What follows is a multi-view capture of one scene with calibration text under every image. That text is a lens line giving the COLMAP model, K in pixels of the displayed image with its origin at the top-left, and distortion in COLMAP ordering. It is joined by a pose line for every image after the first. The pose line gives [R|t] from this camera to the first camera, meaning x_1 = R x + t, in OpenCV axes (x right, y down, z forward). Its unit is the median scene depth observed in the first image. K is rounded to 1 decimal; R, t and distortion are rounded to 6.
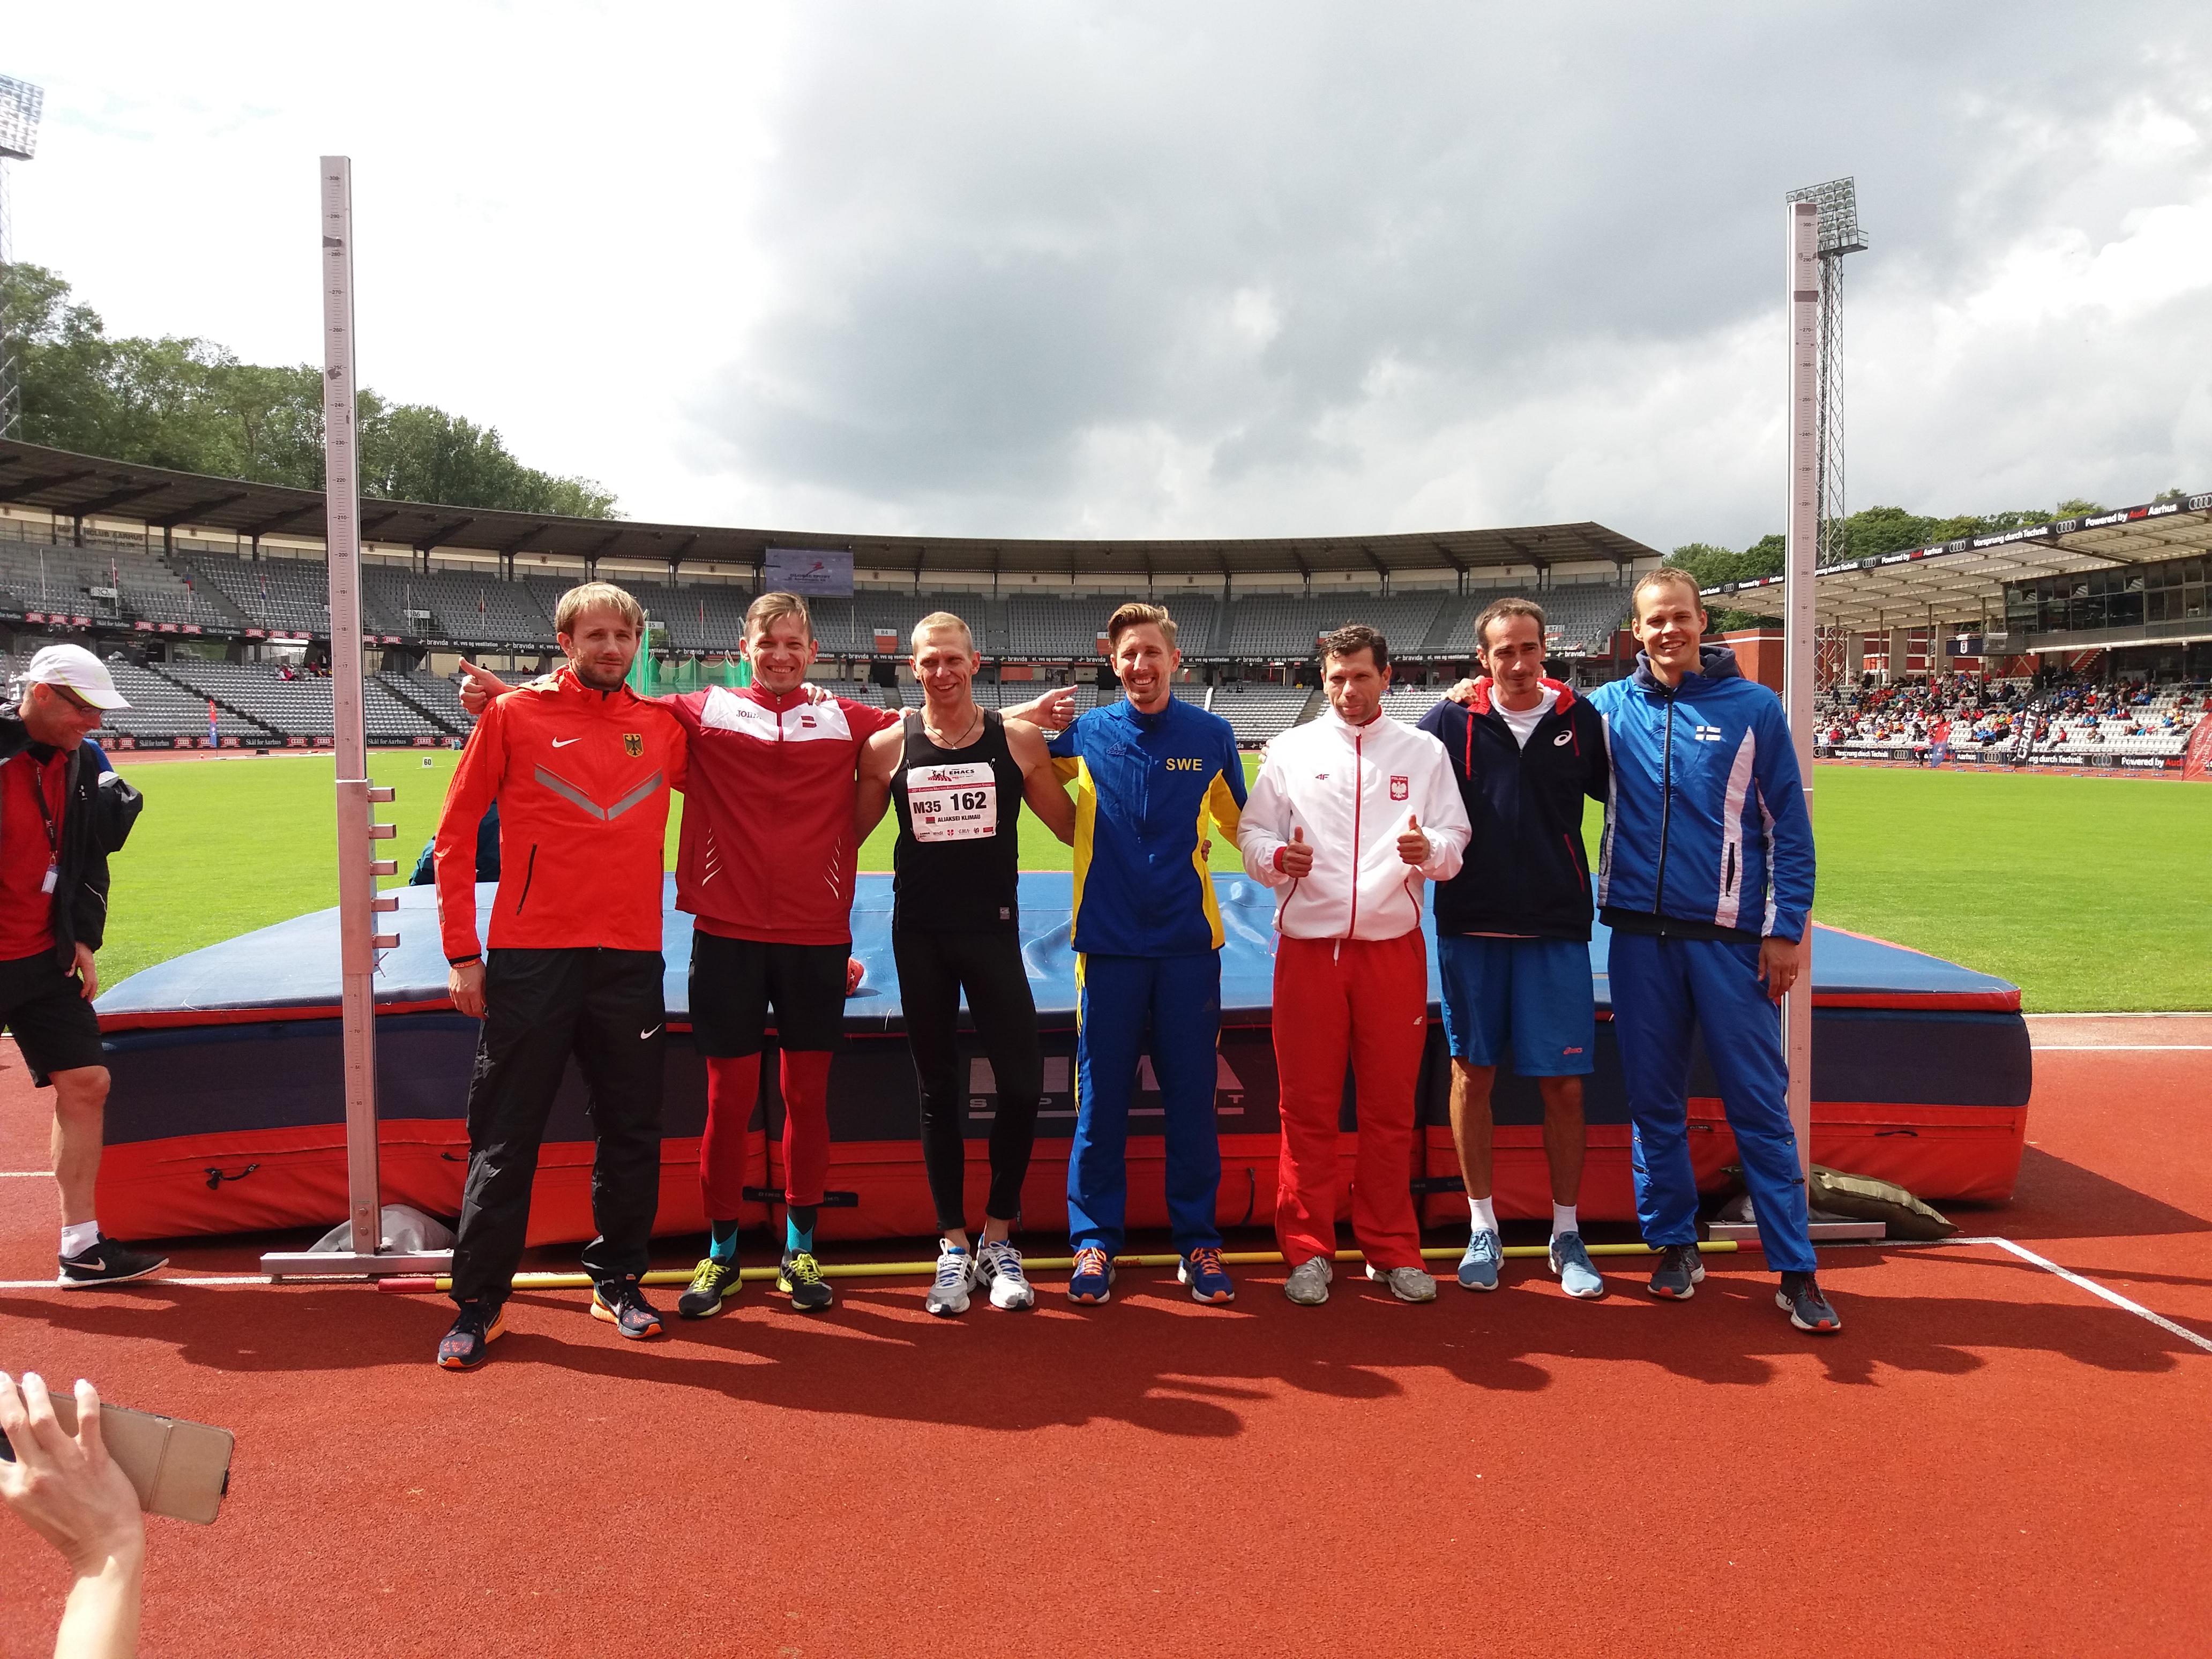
lens RADIAL K [[1847.2, 0, 1106.0], [0, 1847.2, 829.5], [0, 0, 1]] dist [-0.013591, -0.006442]
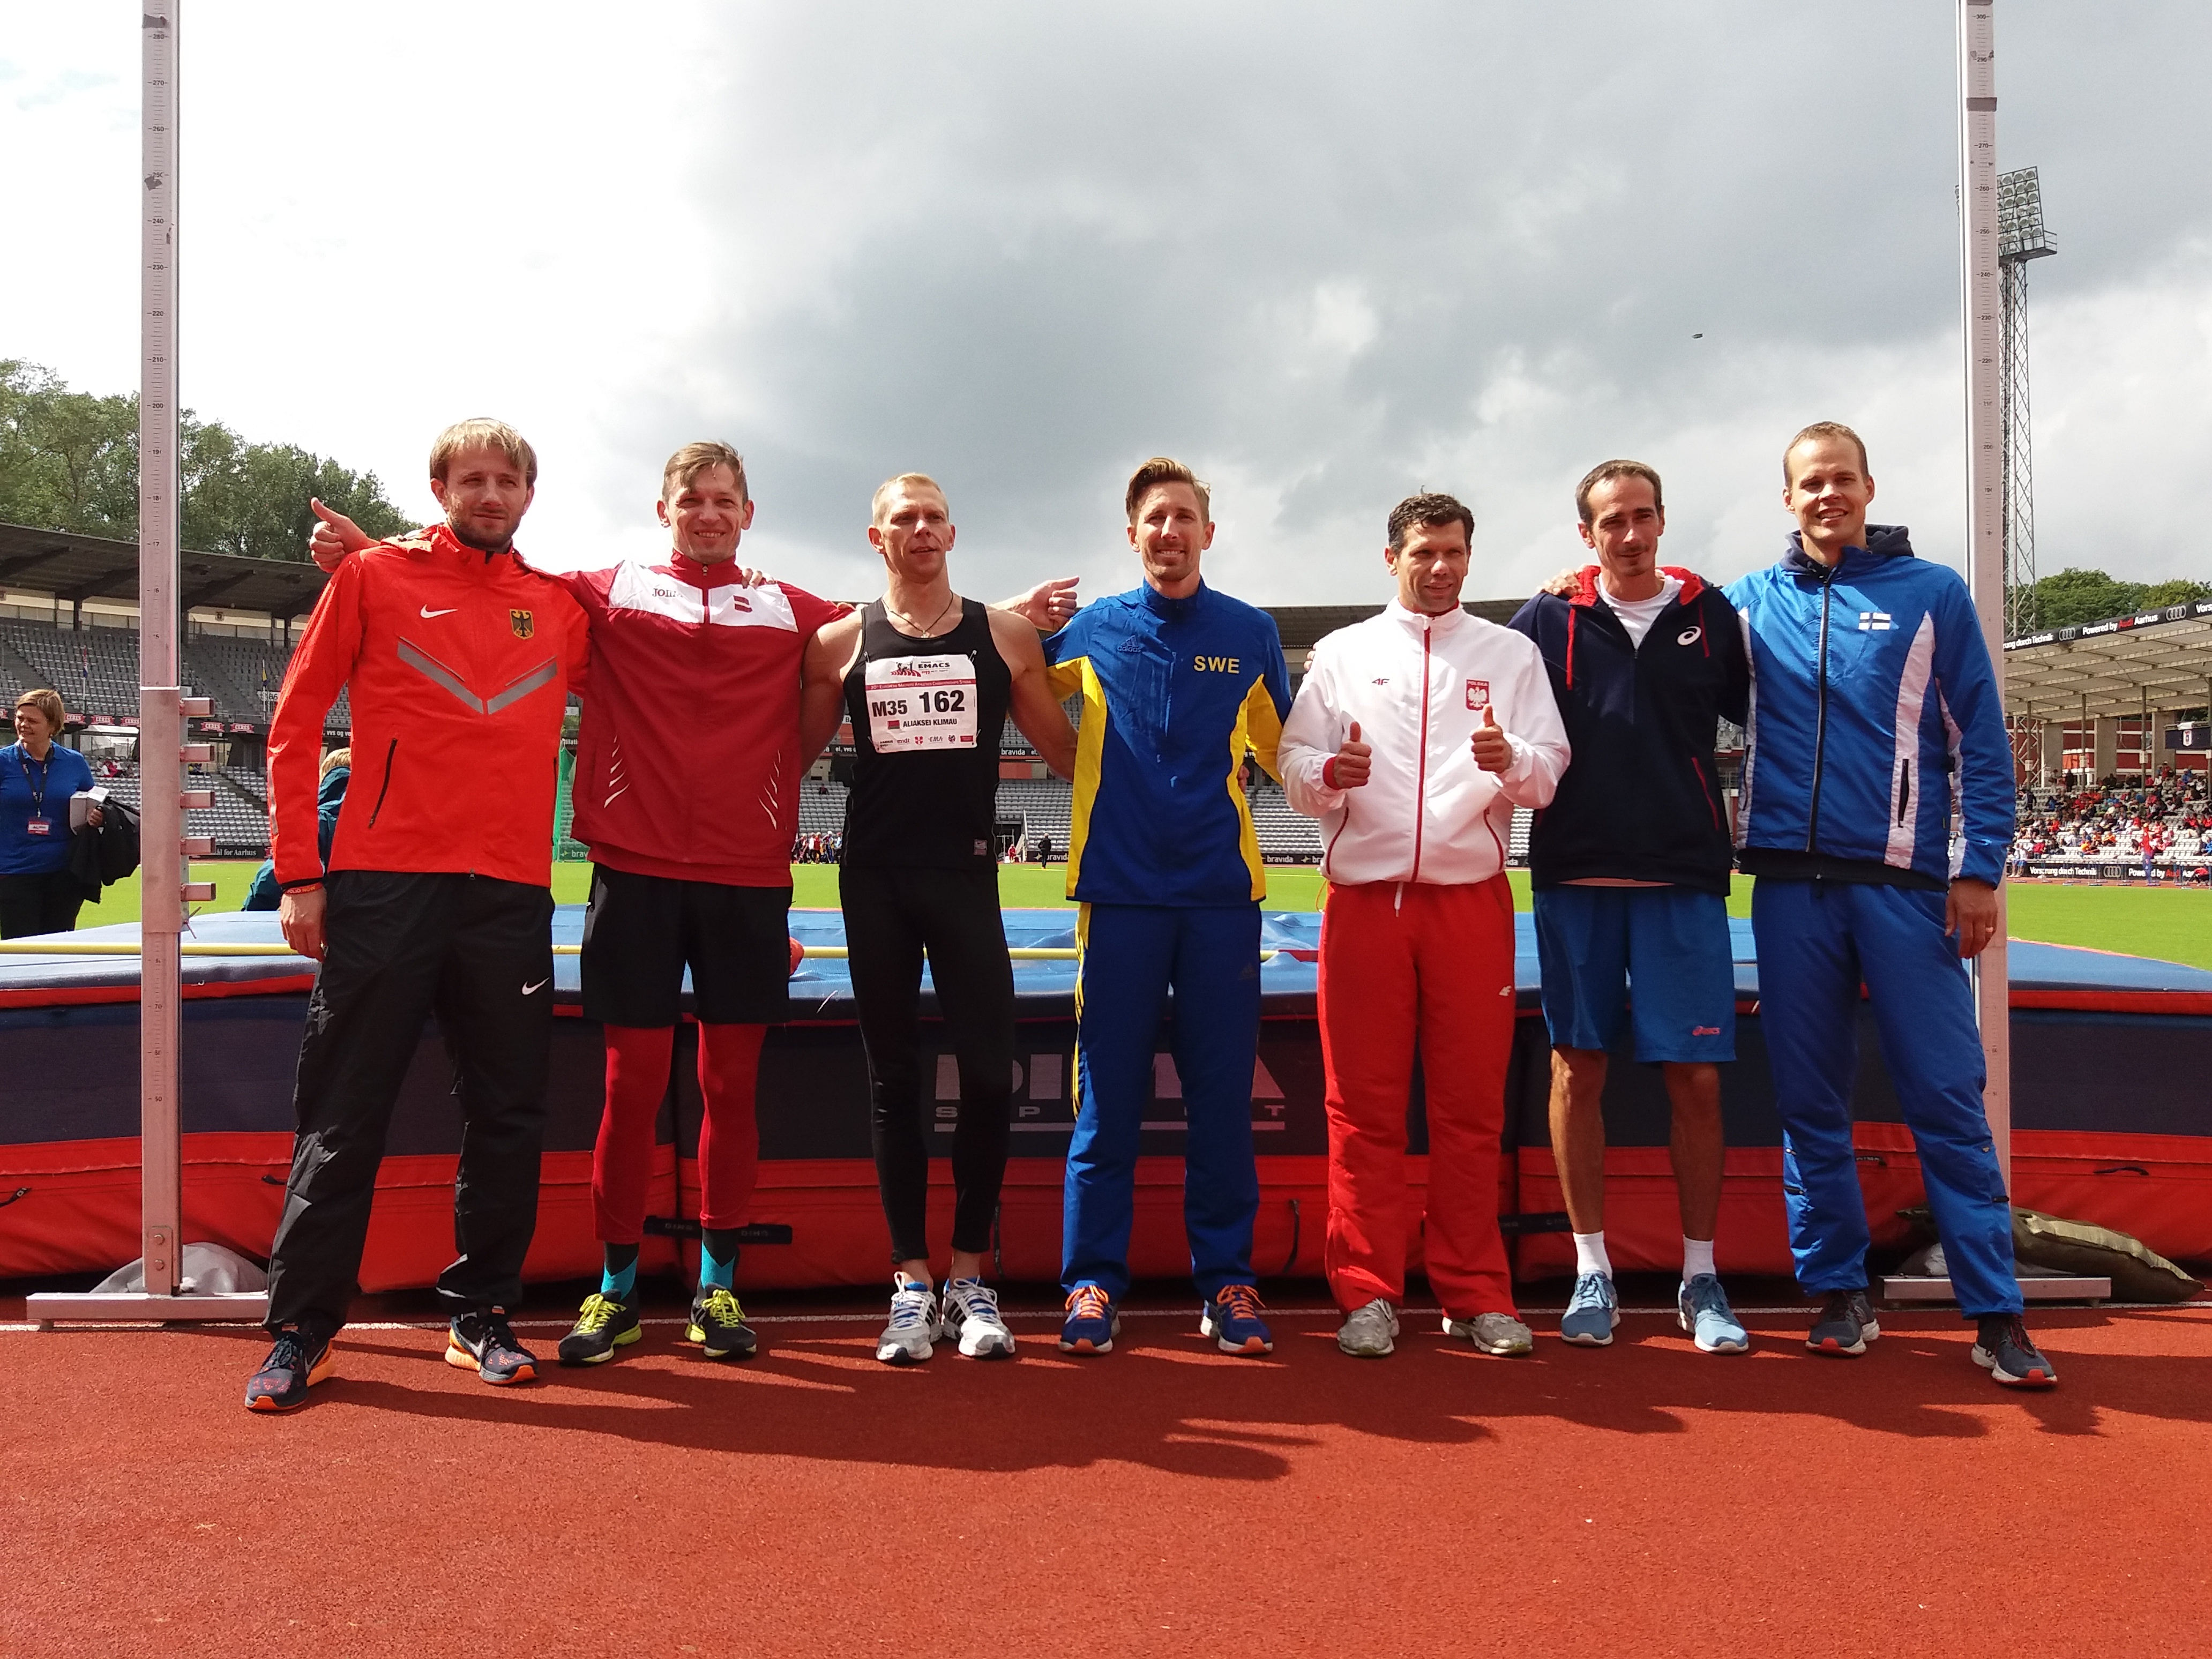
lens RADIAL K [[2285.4, 0, 1106.0], [0, 2285.4, 829.5], [0, 0, 1]] dist [0.027951, -0.117716]
pose [[0.999916, 0.010996, -0.006869, 0.003724], [-0.011514, 0.996693, -0.080433, 0.114298], [0.005962, 0.080506, 0.996736, 0.020817]]
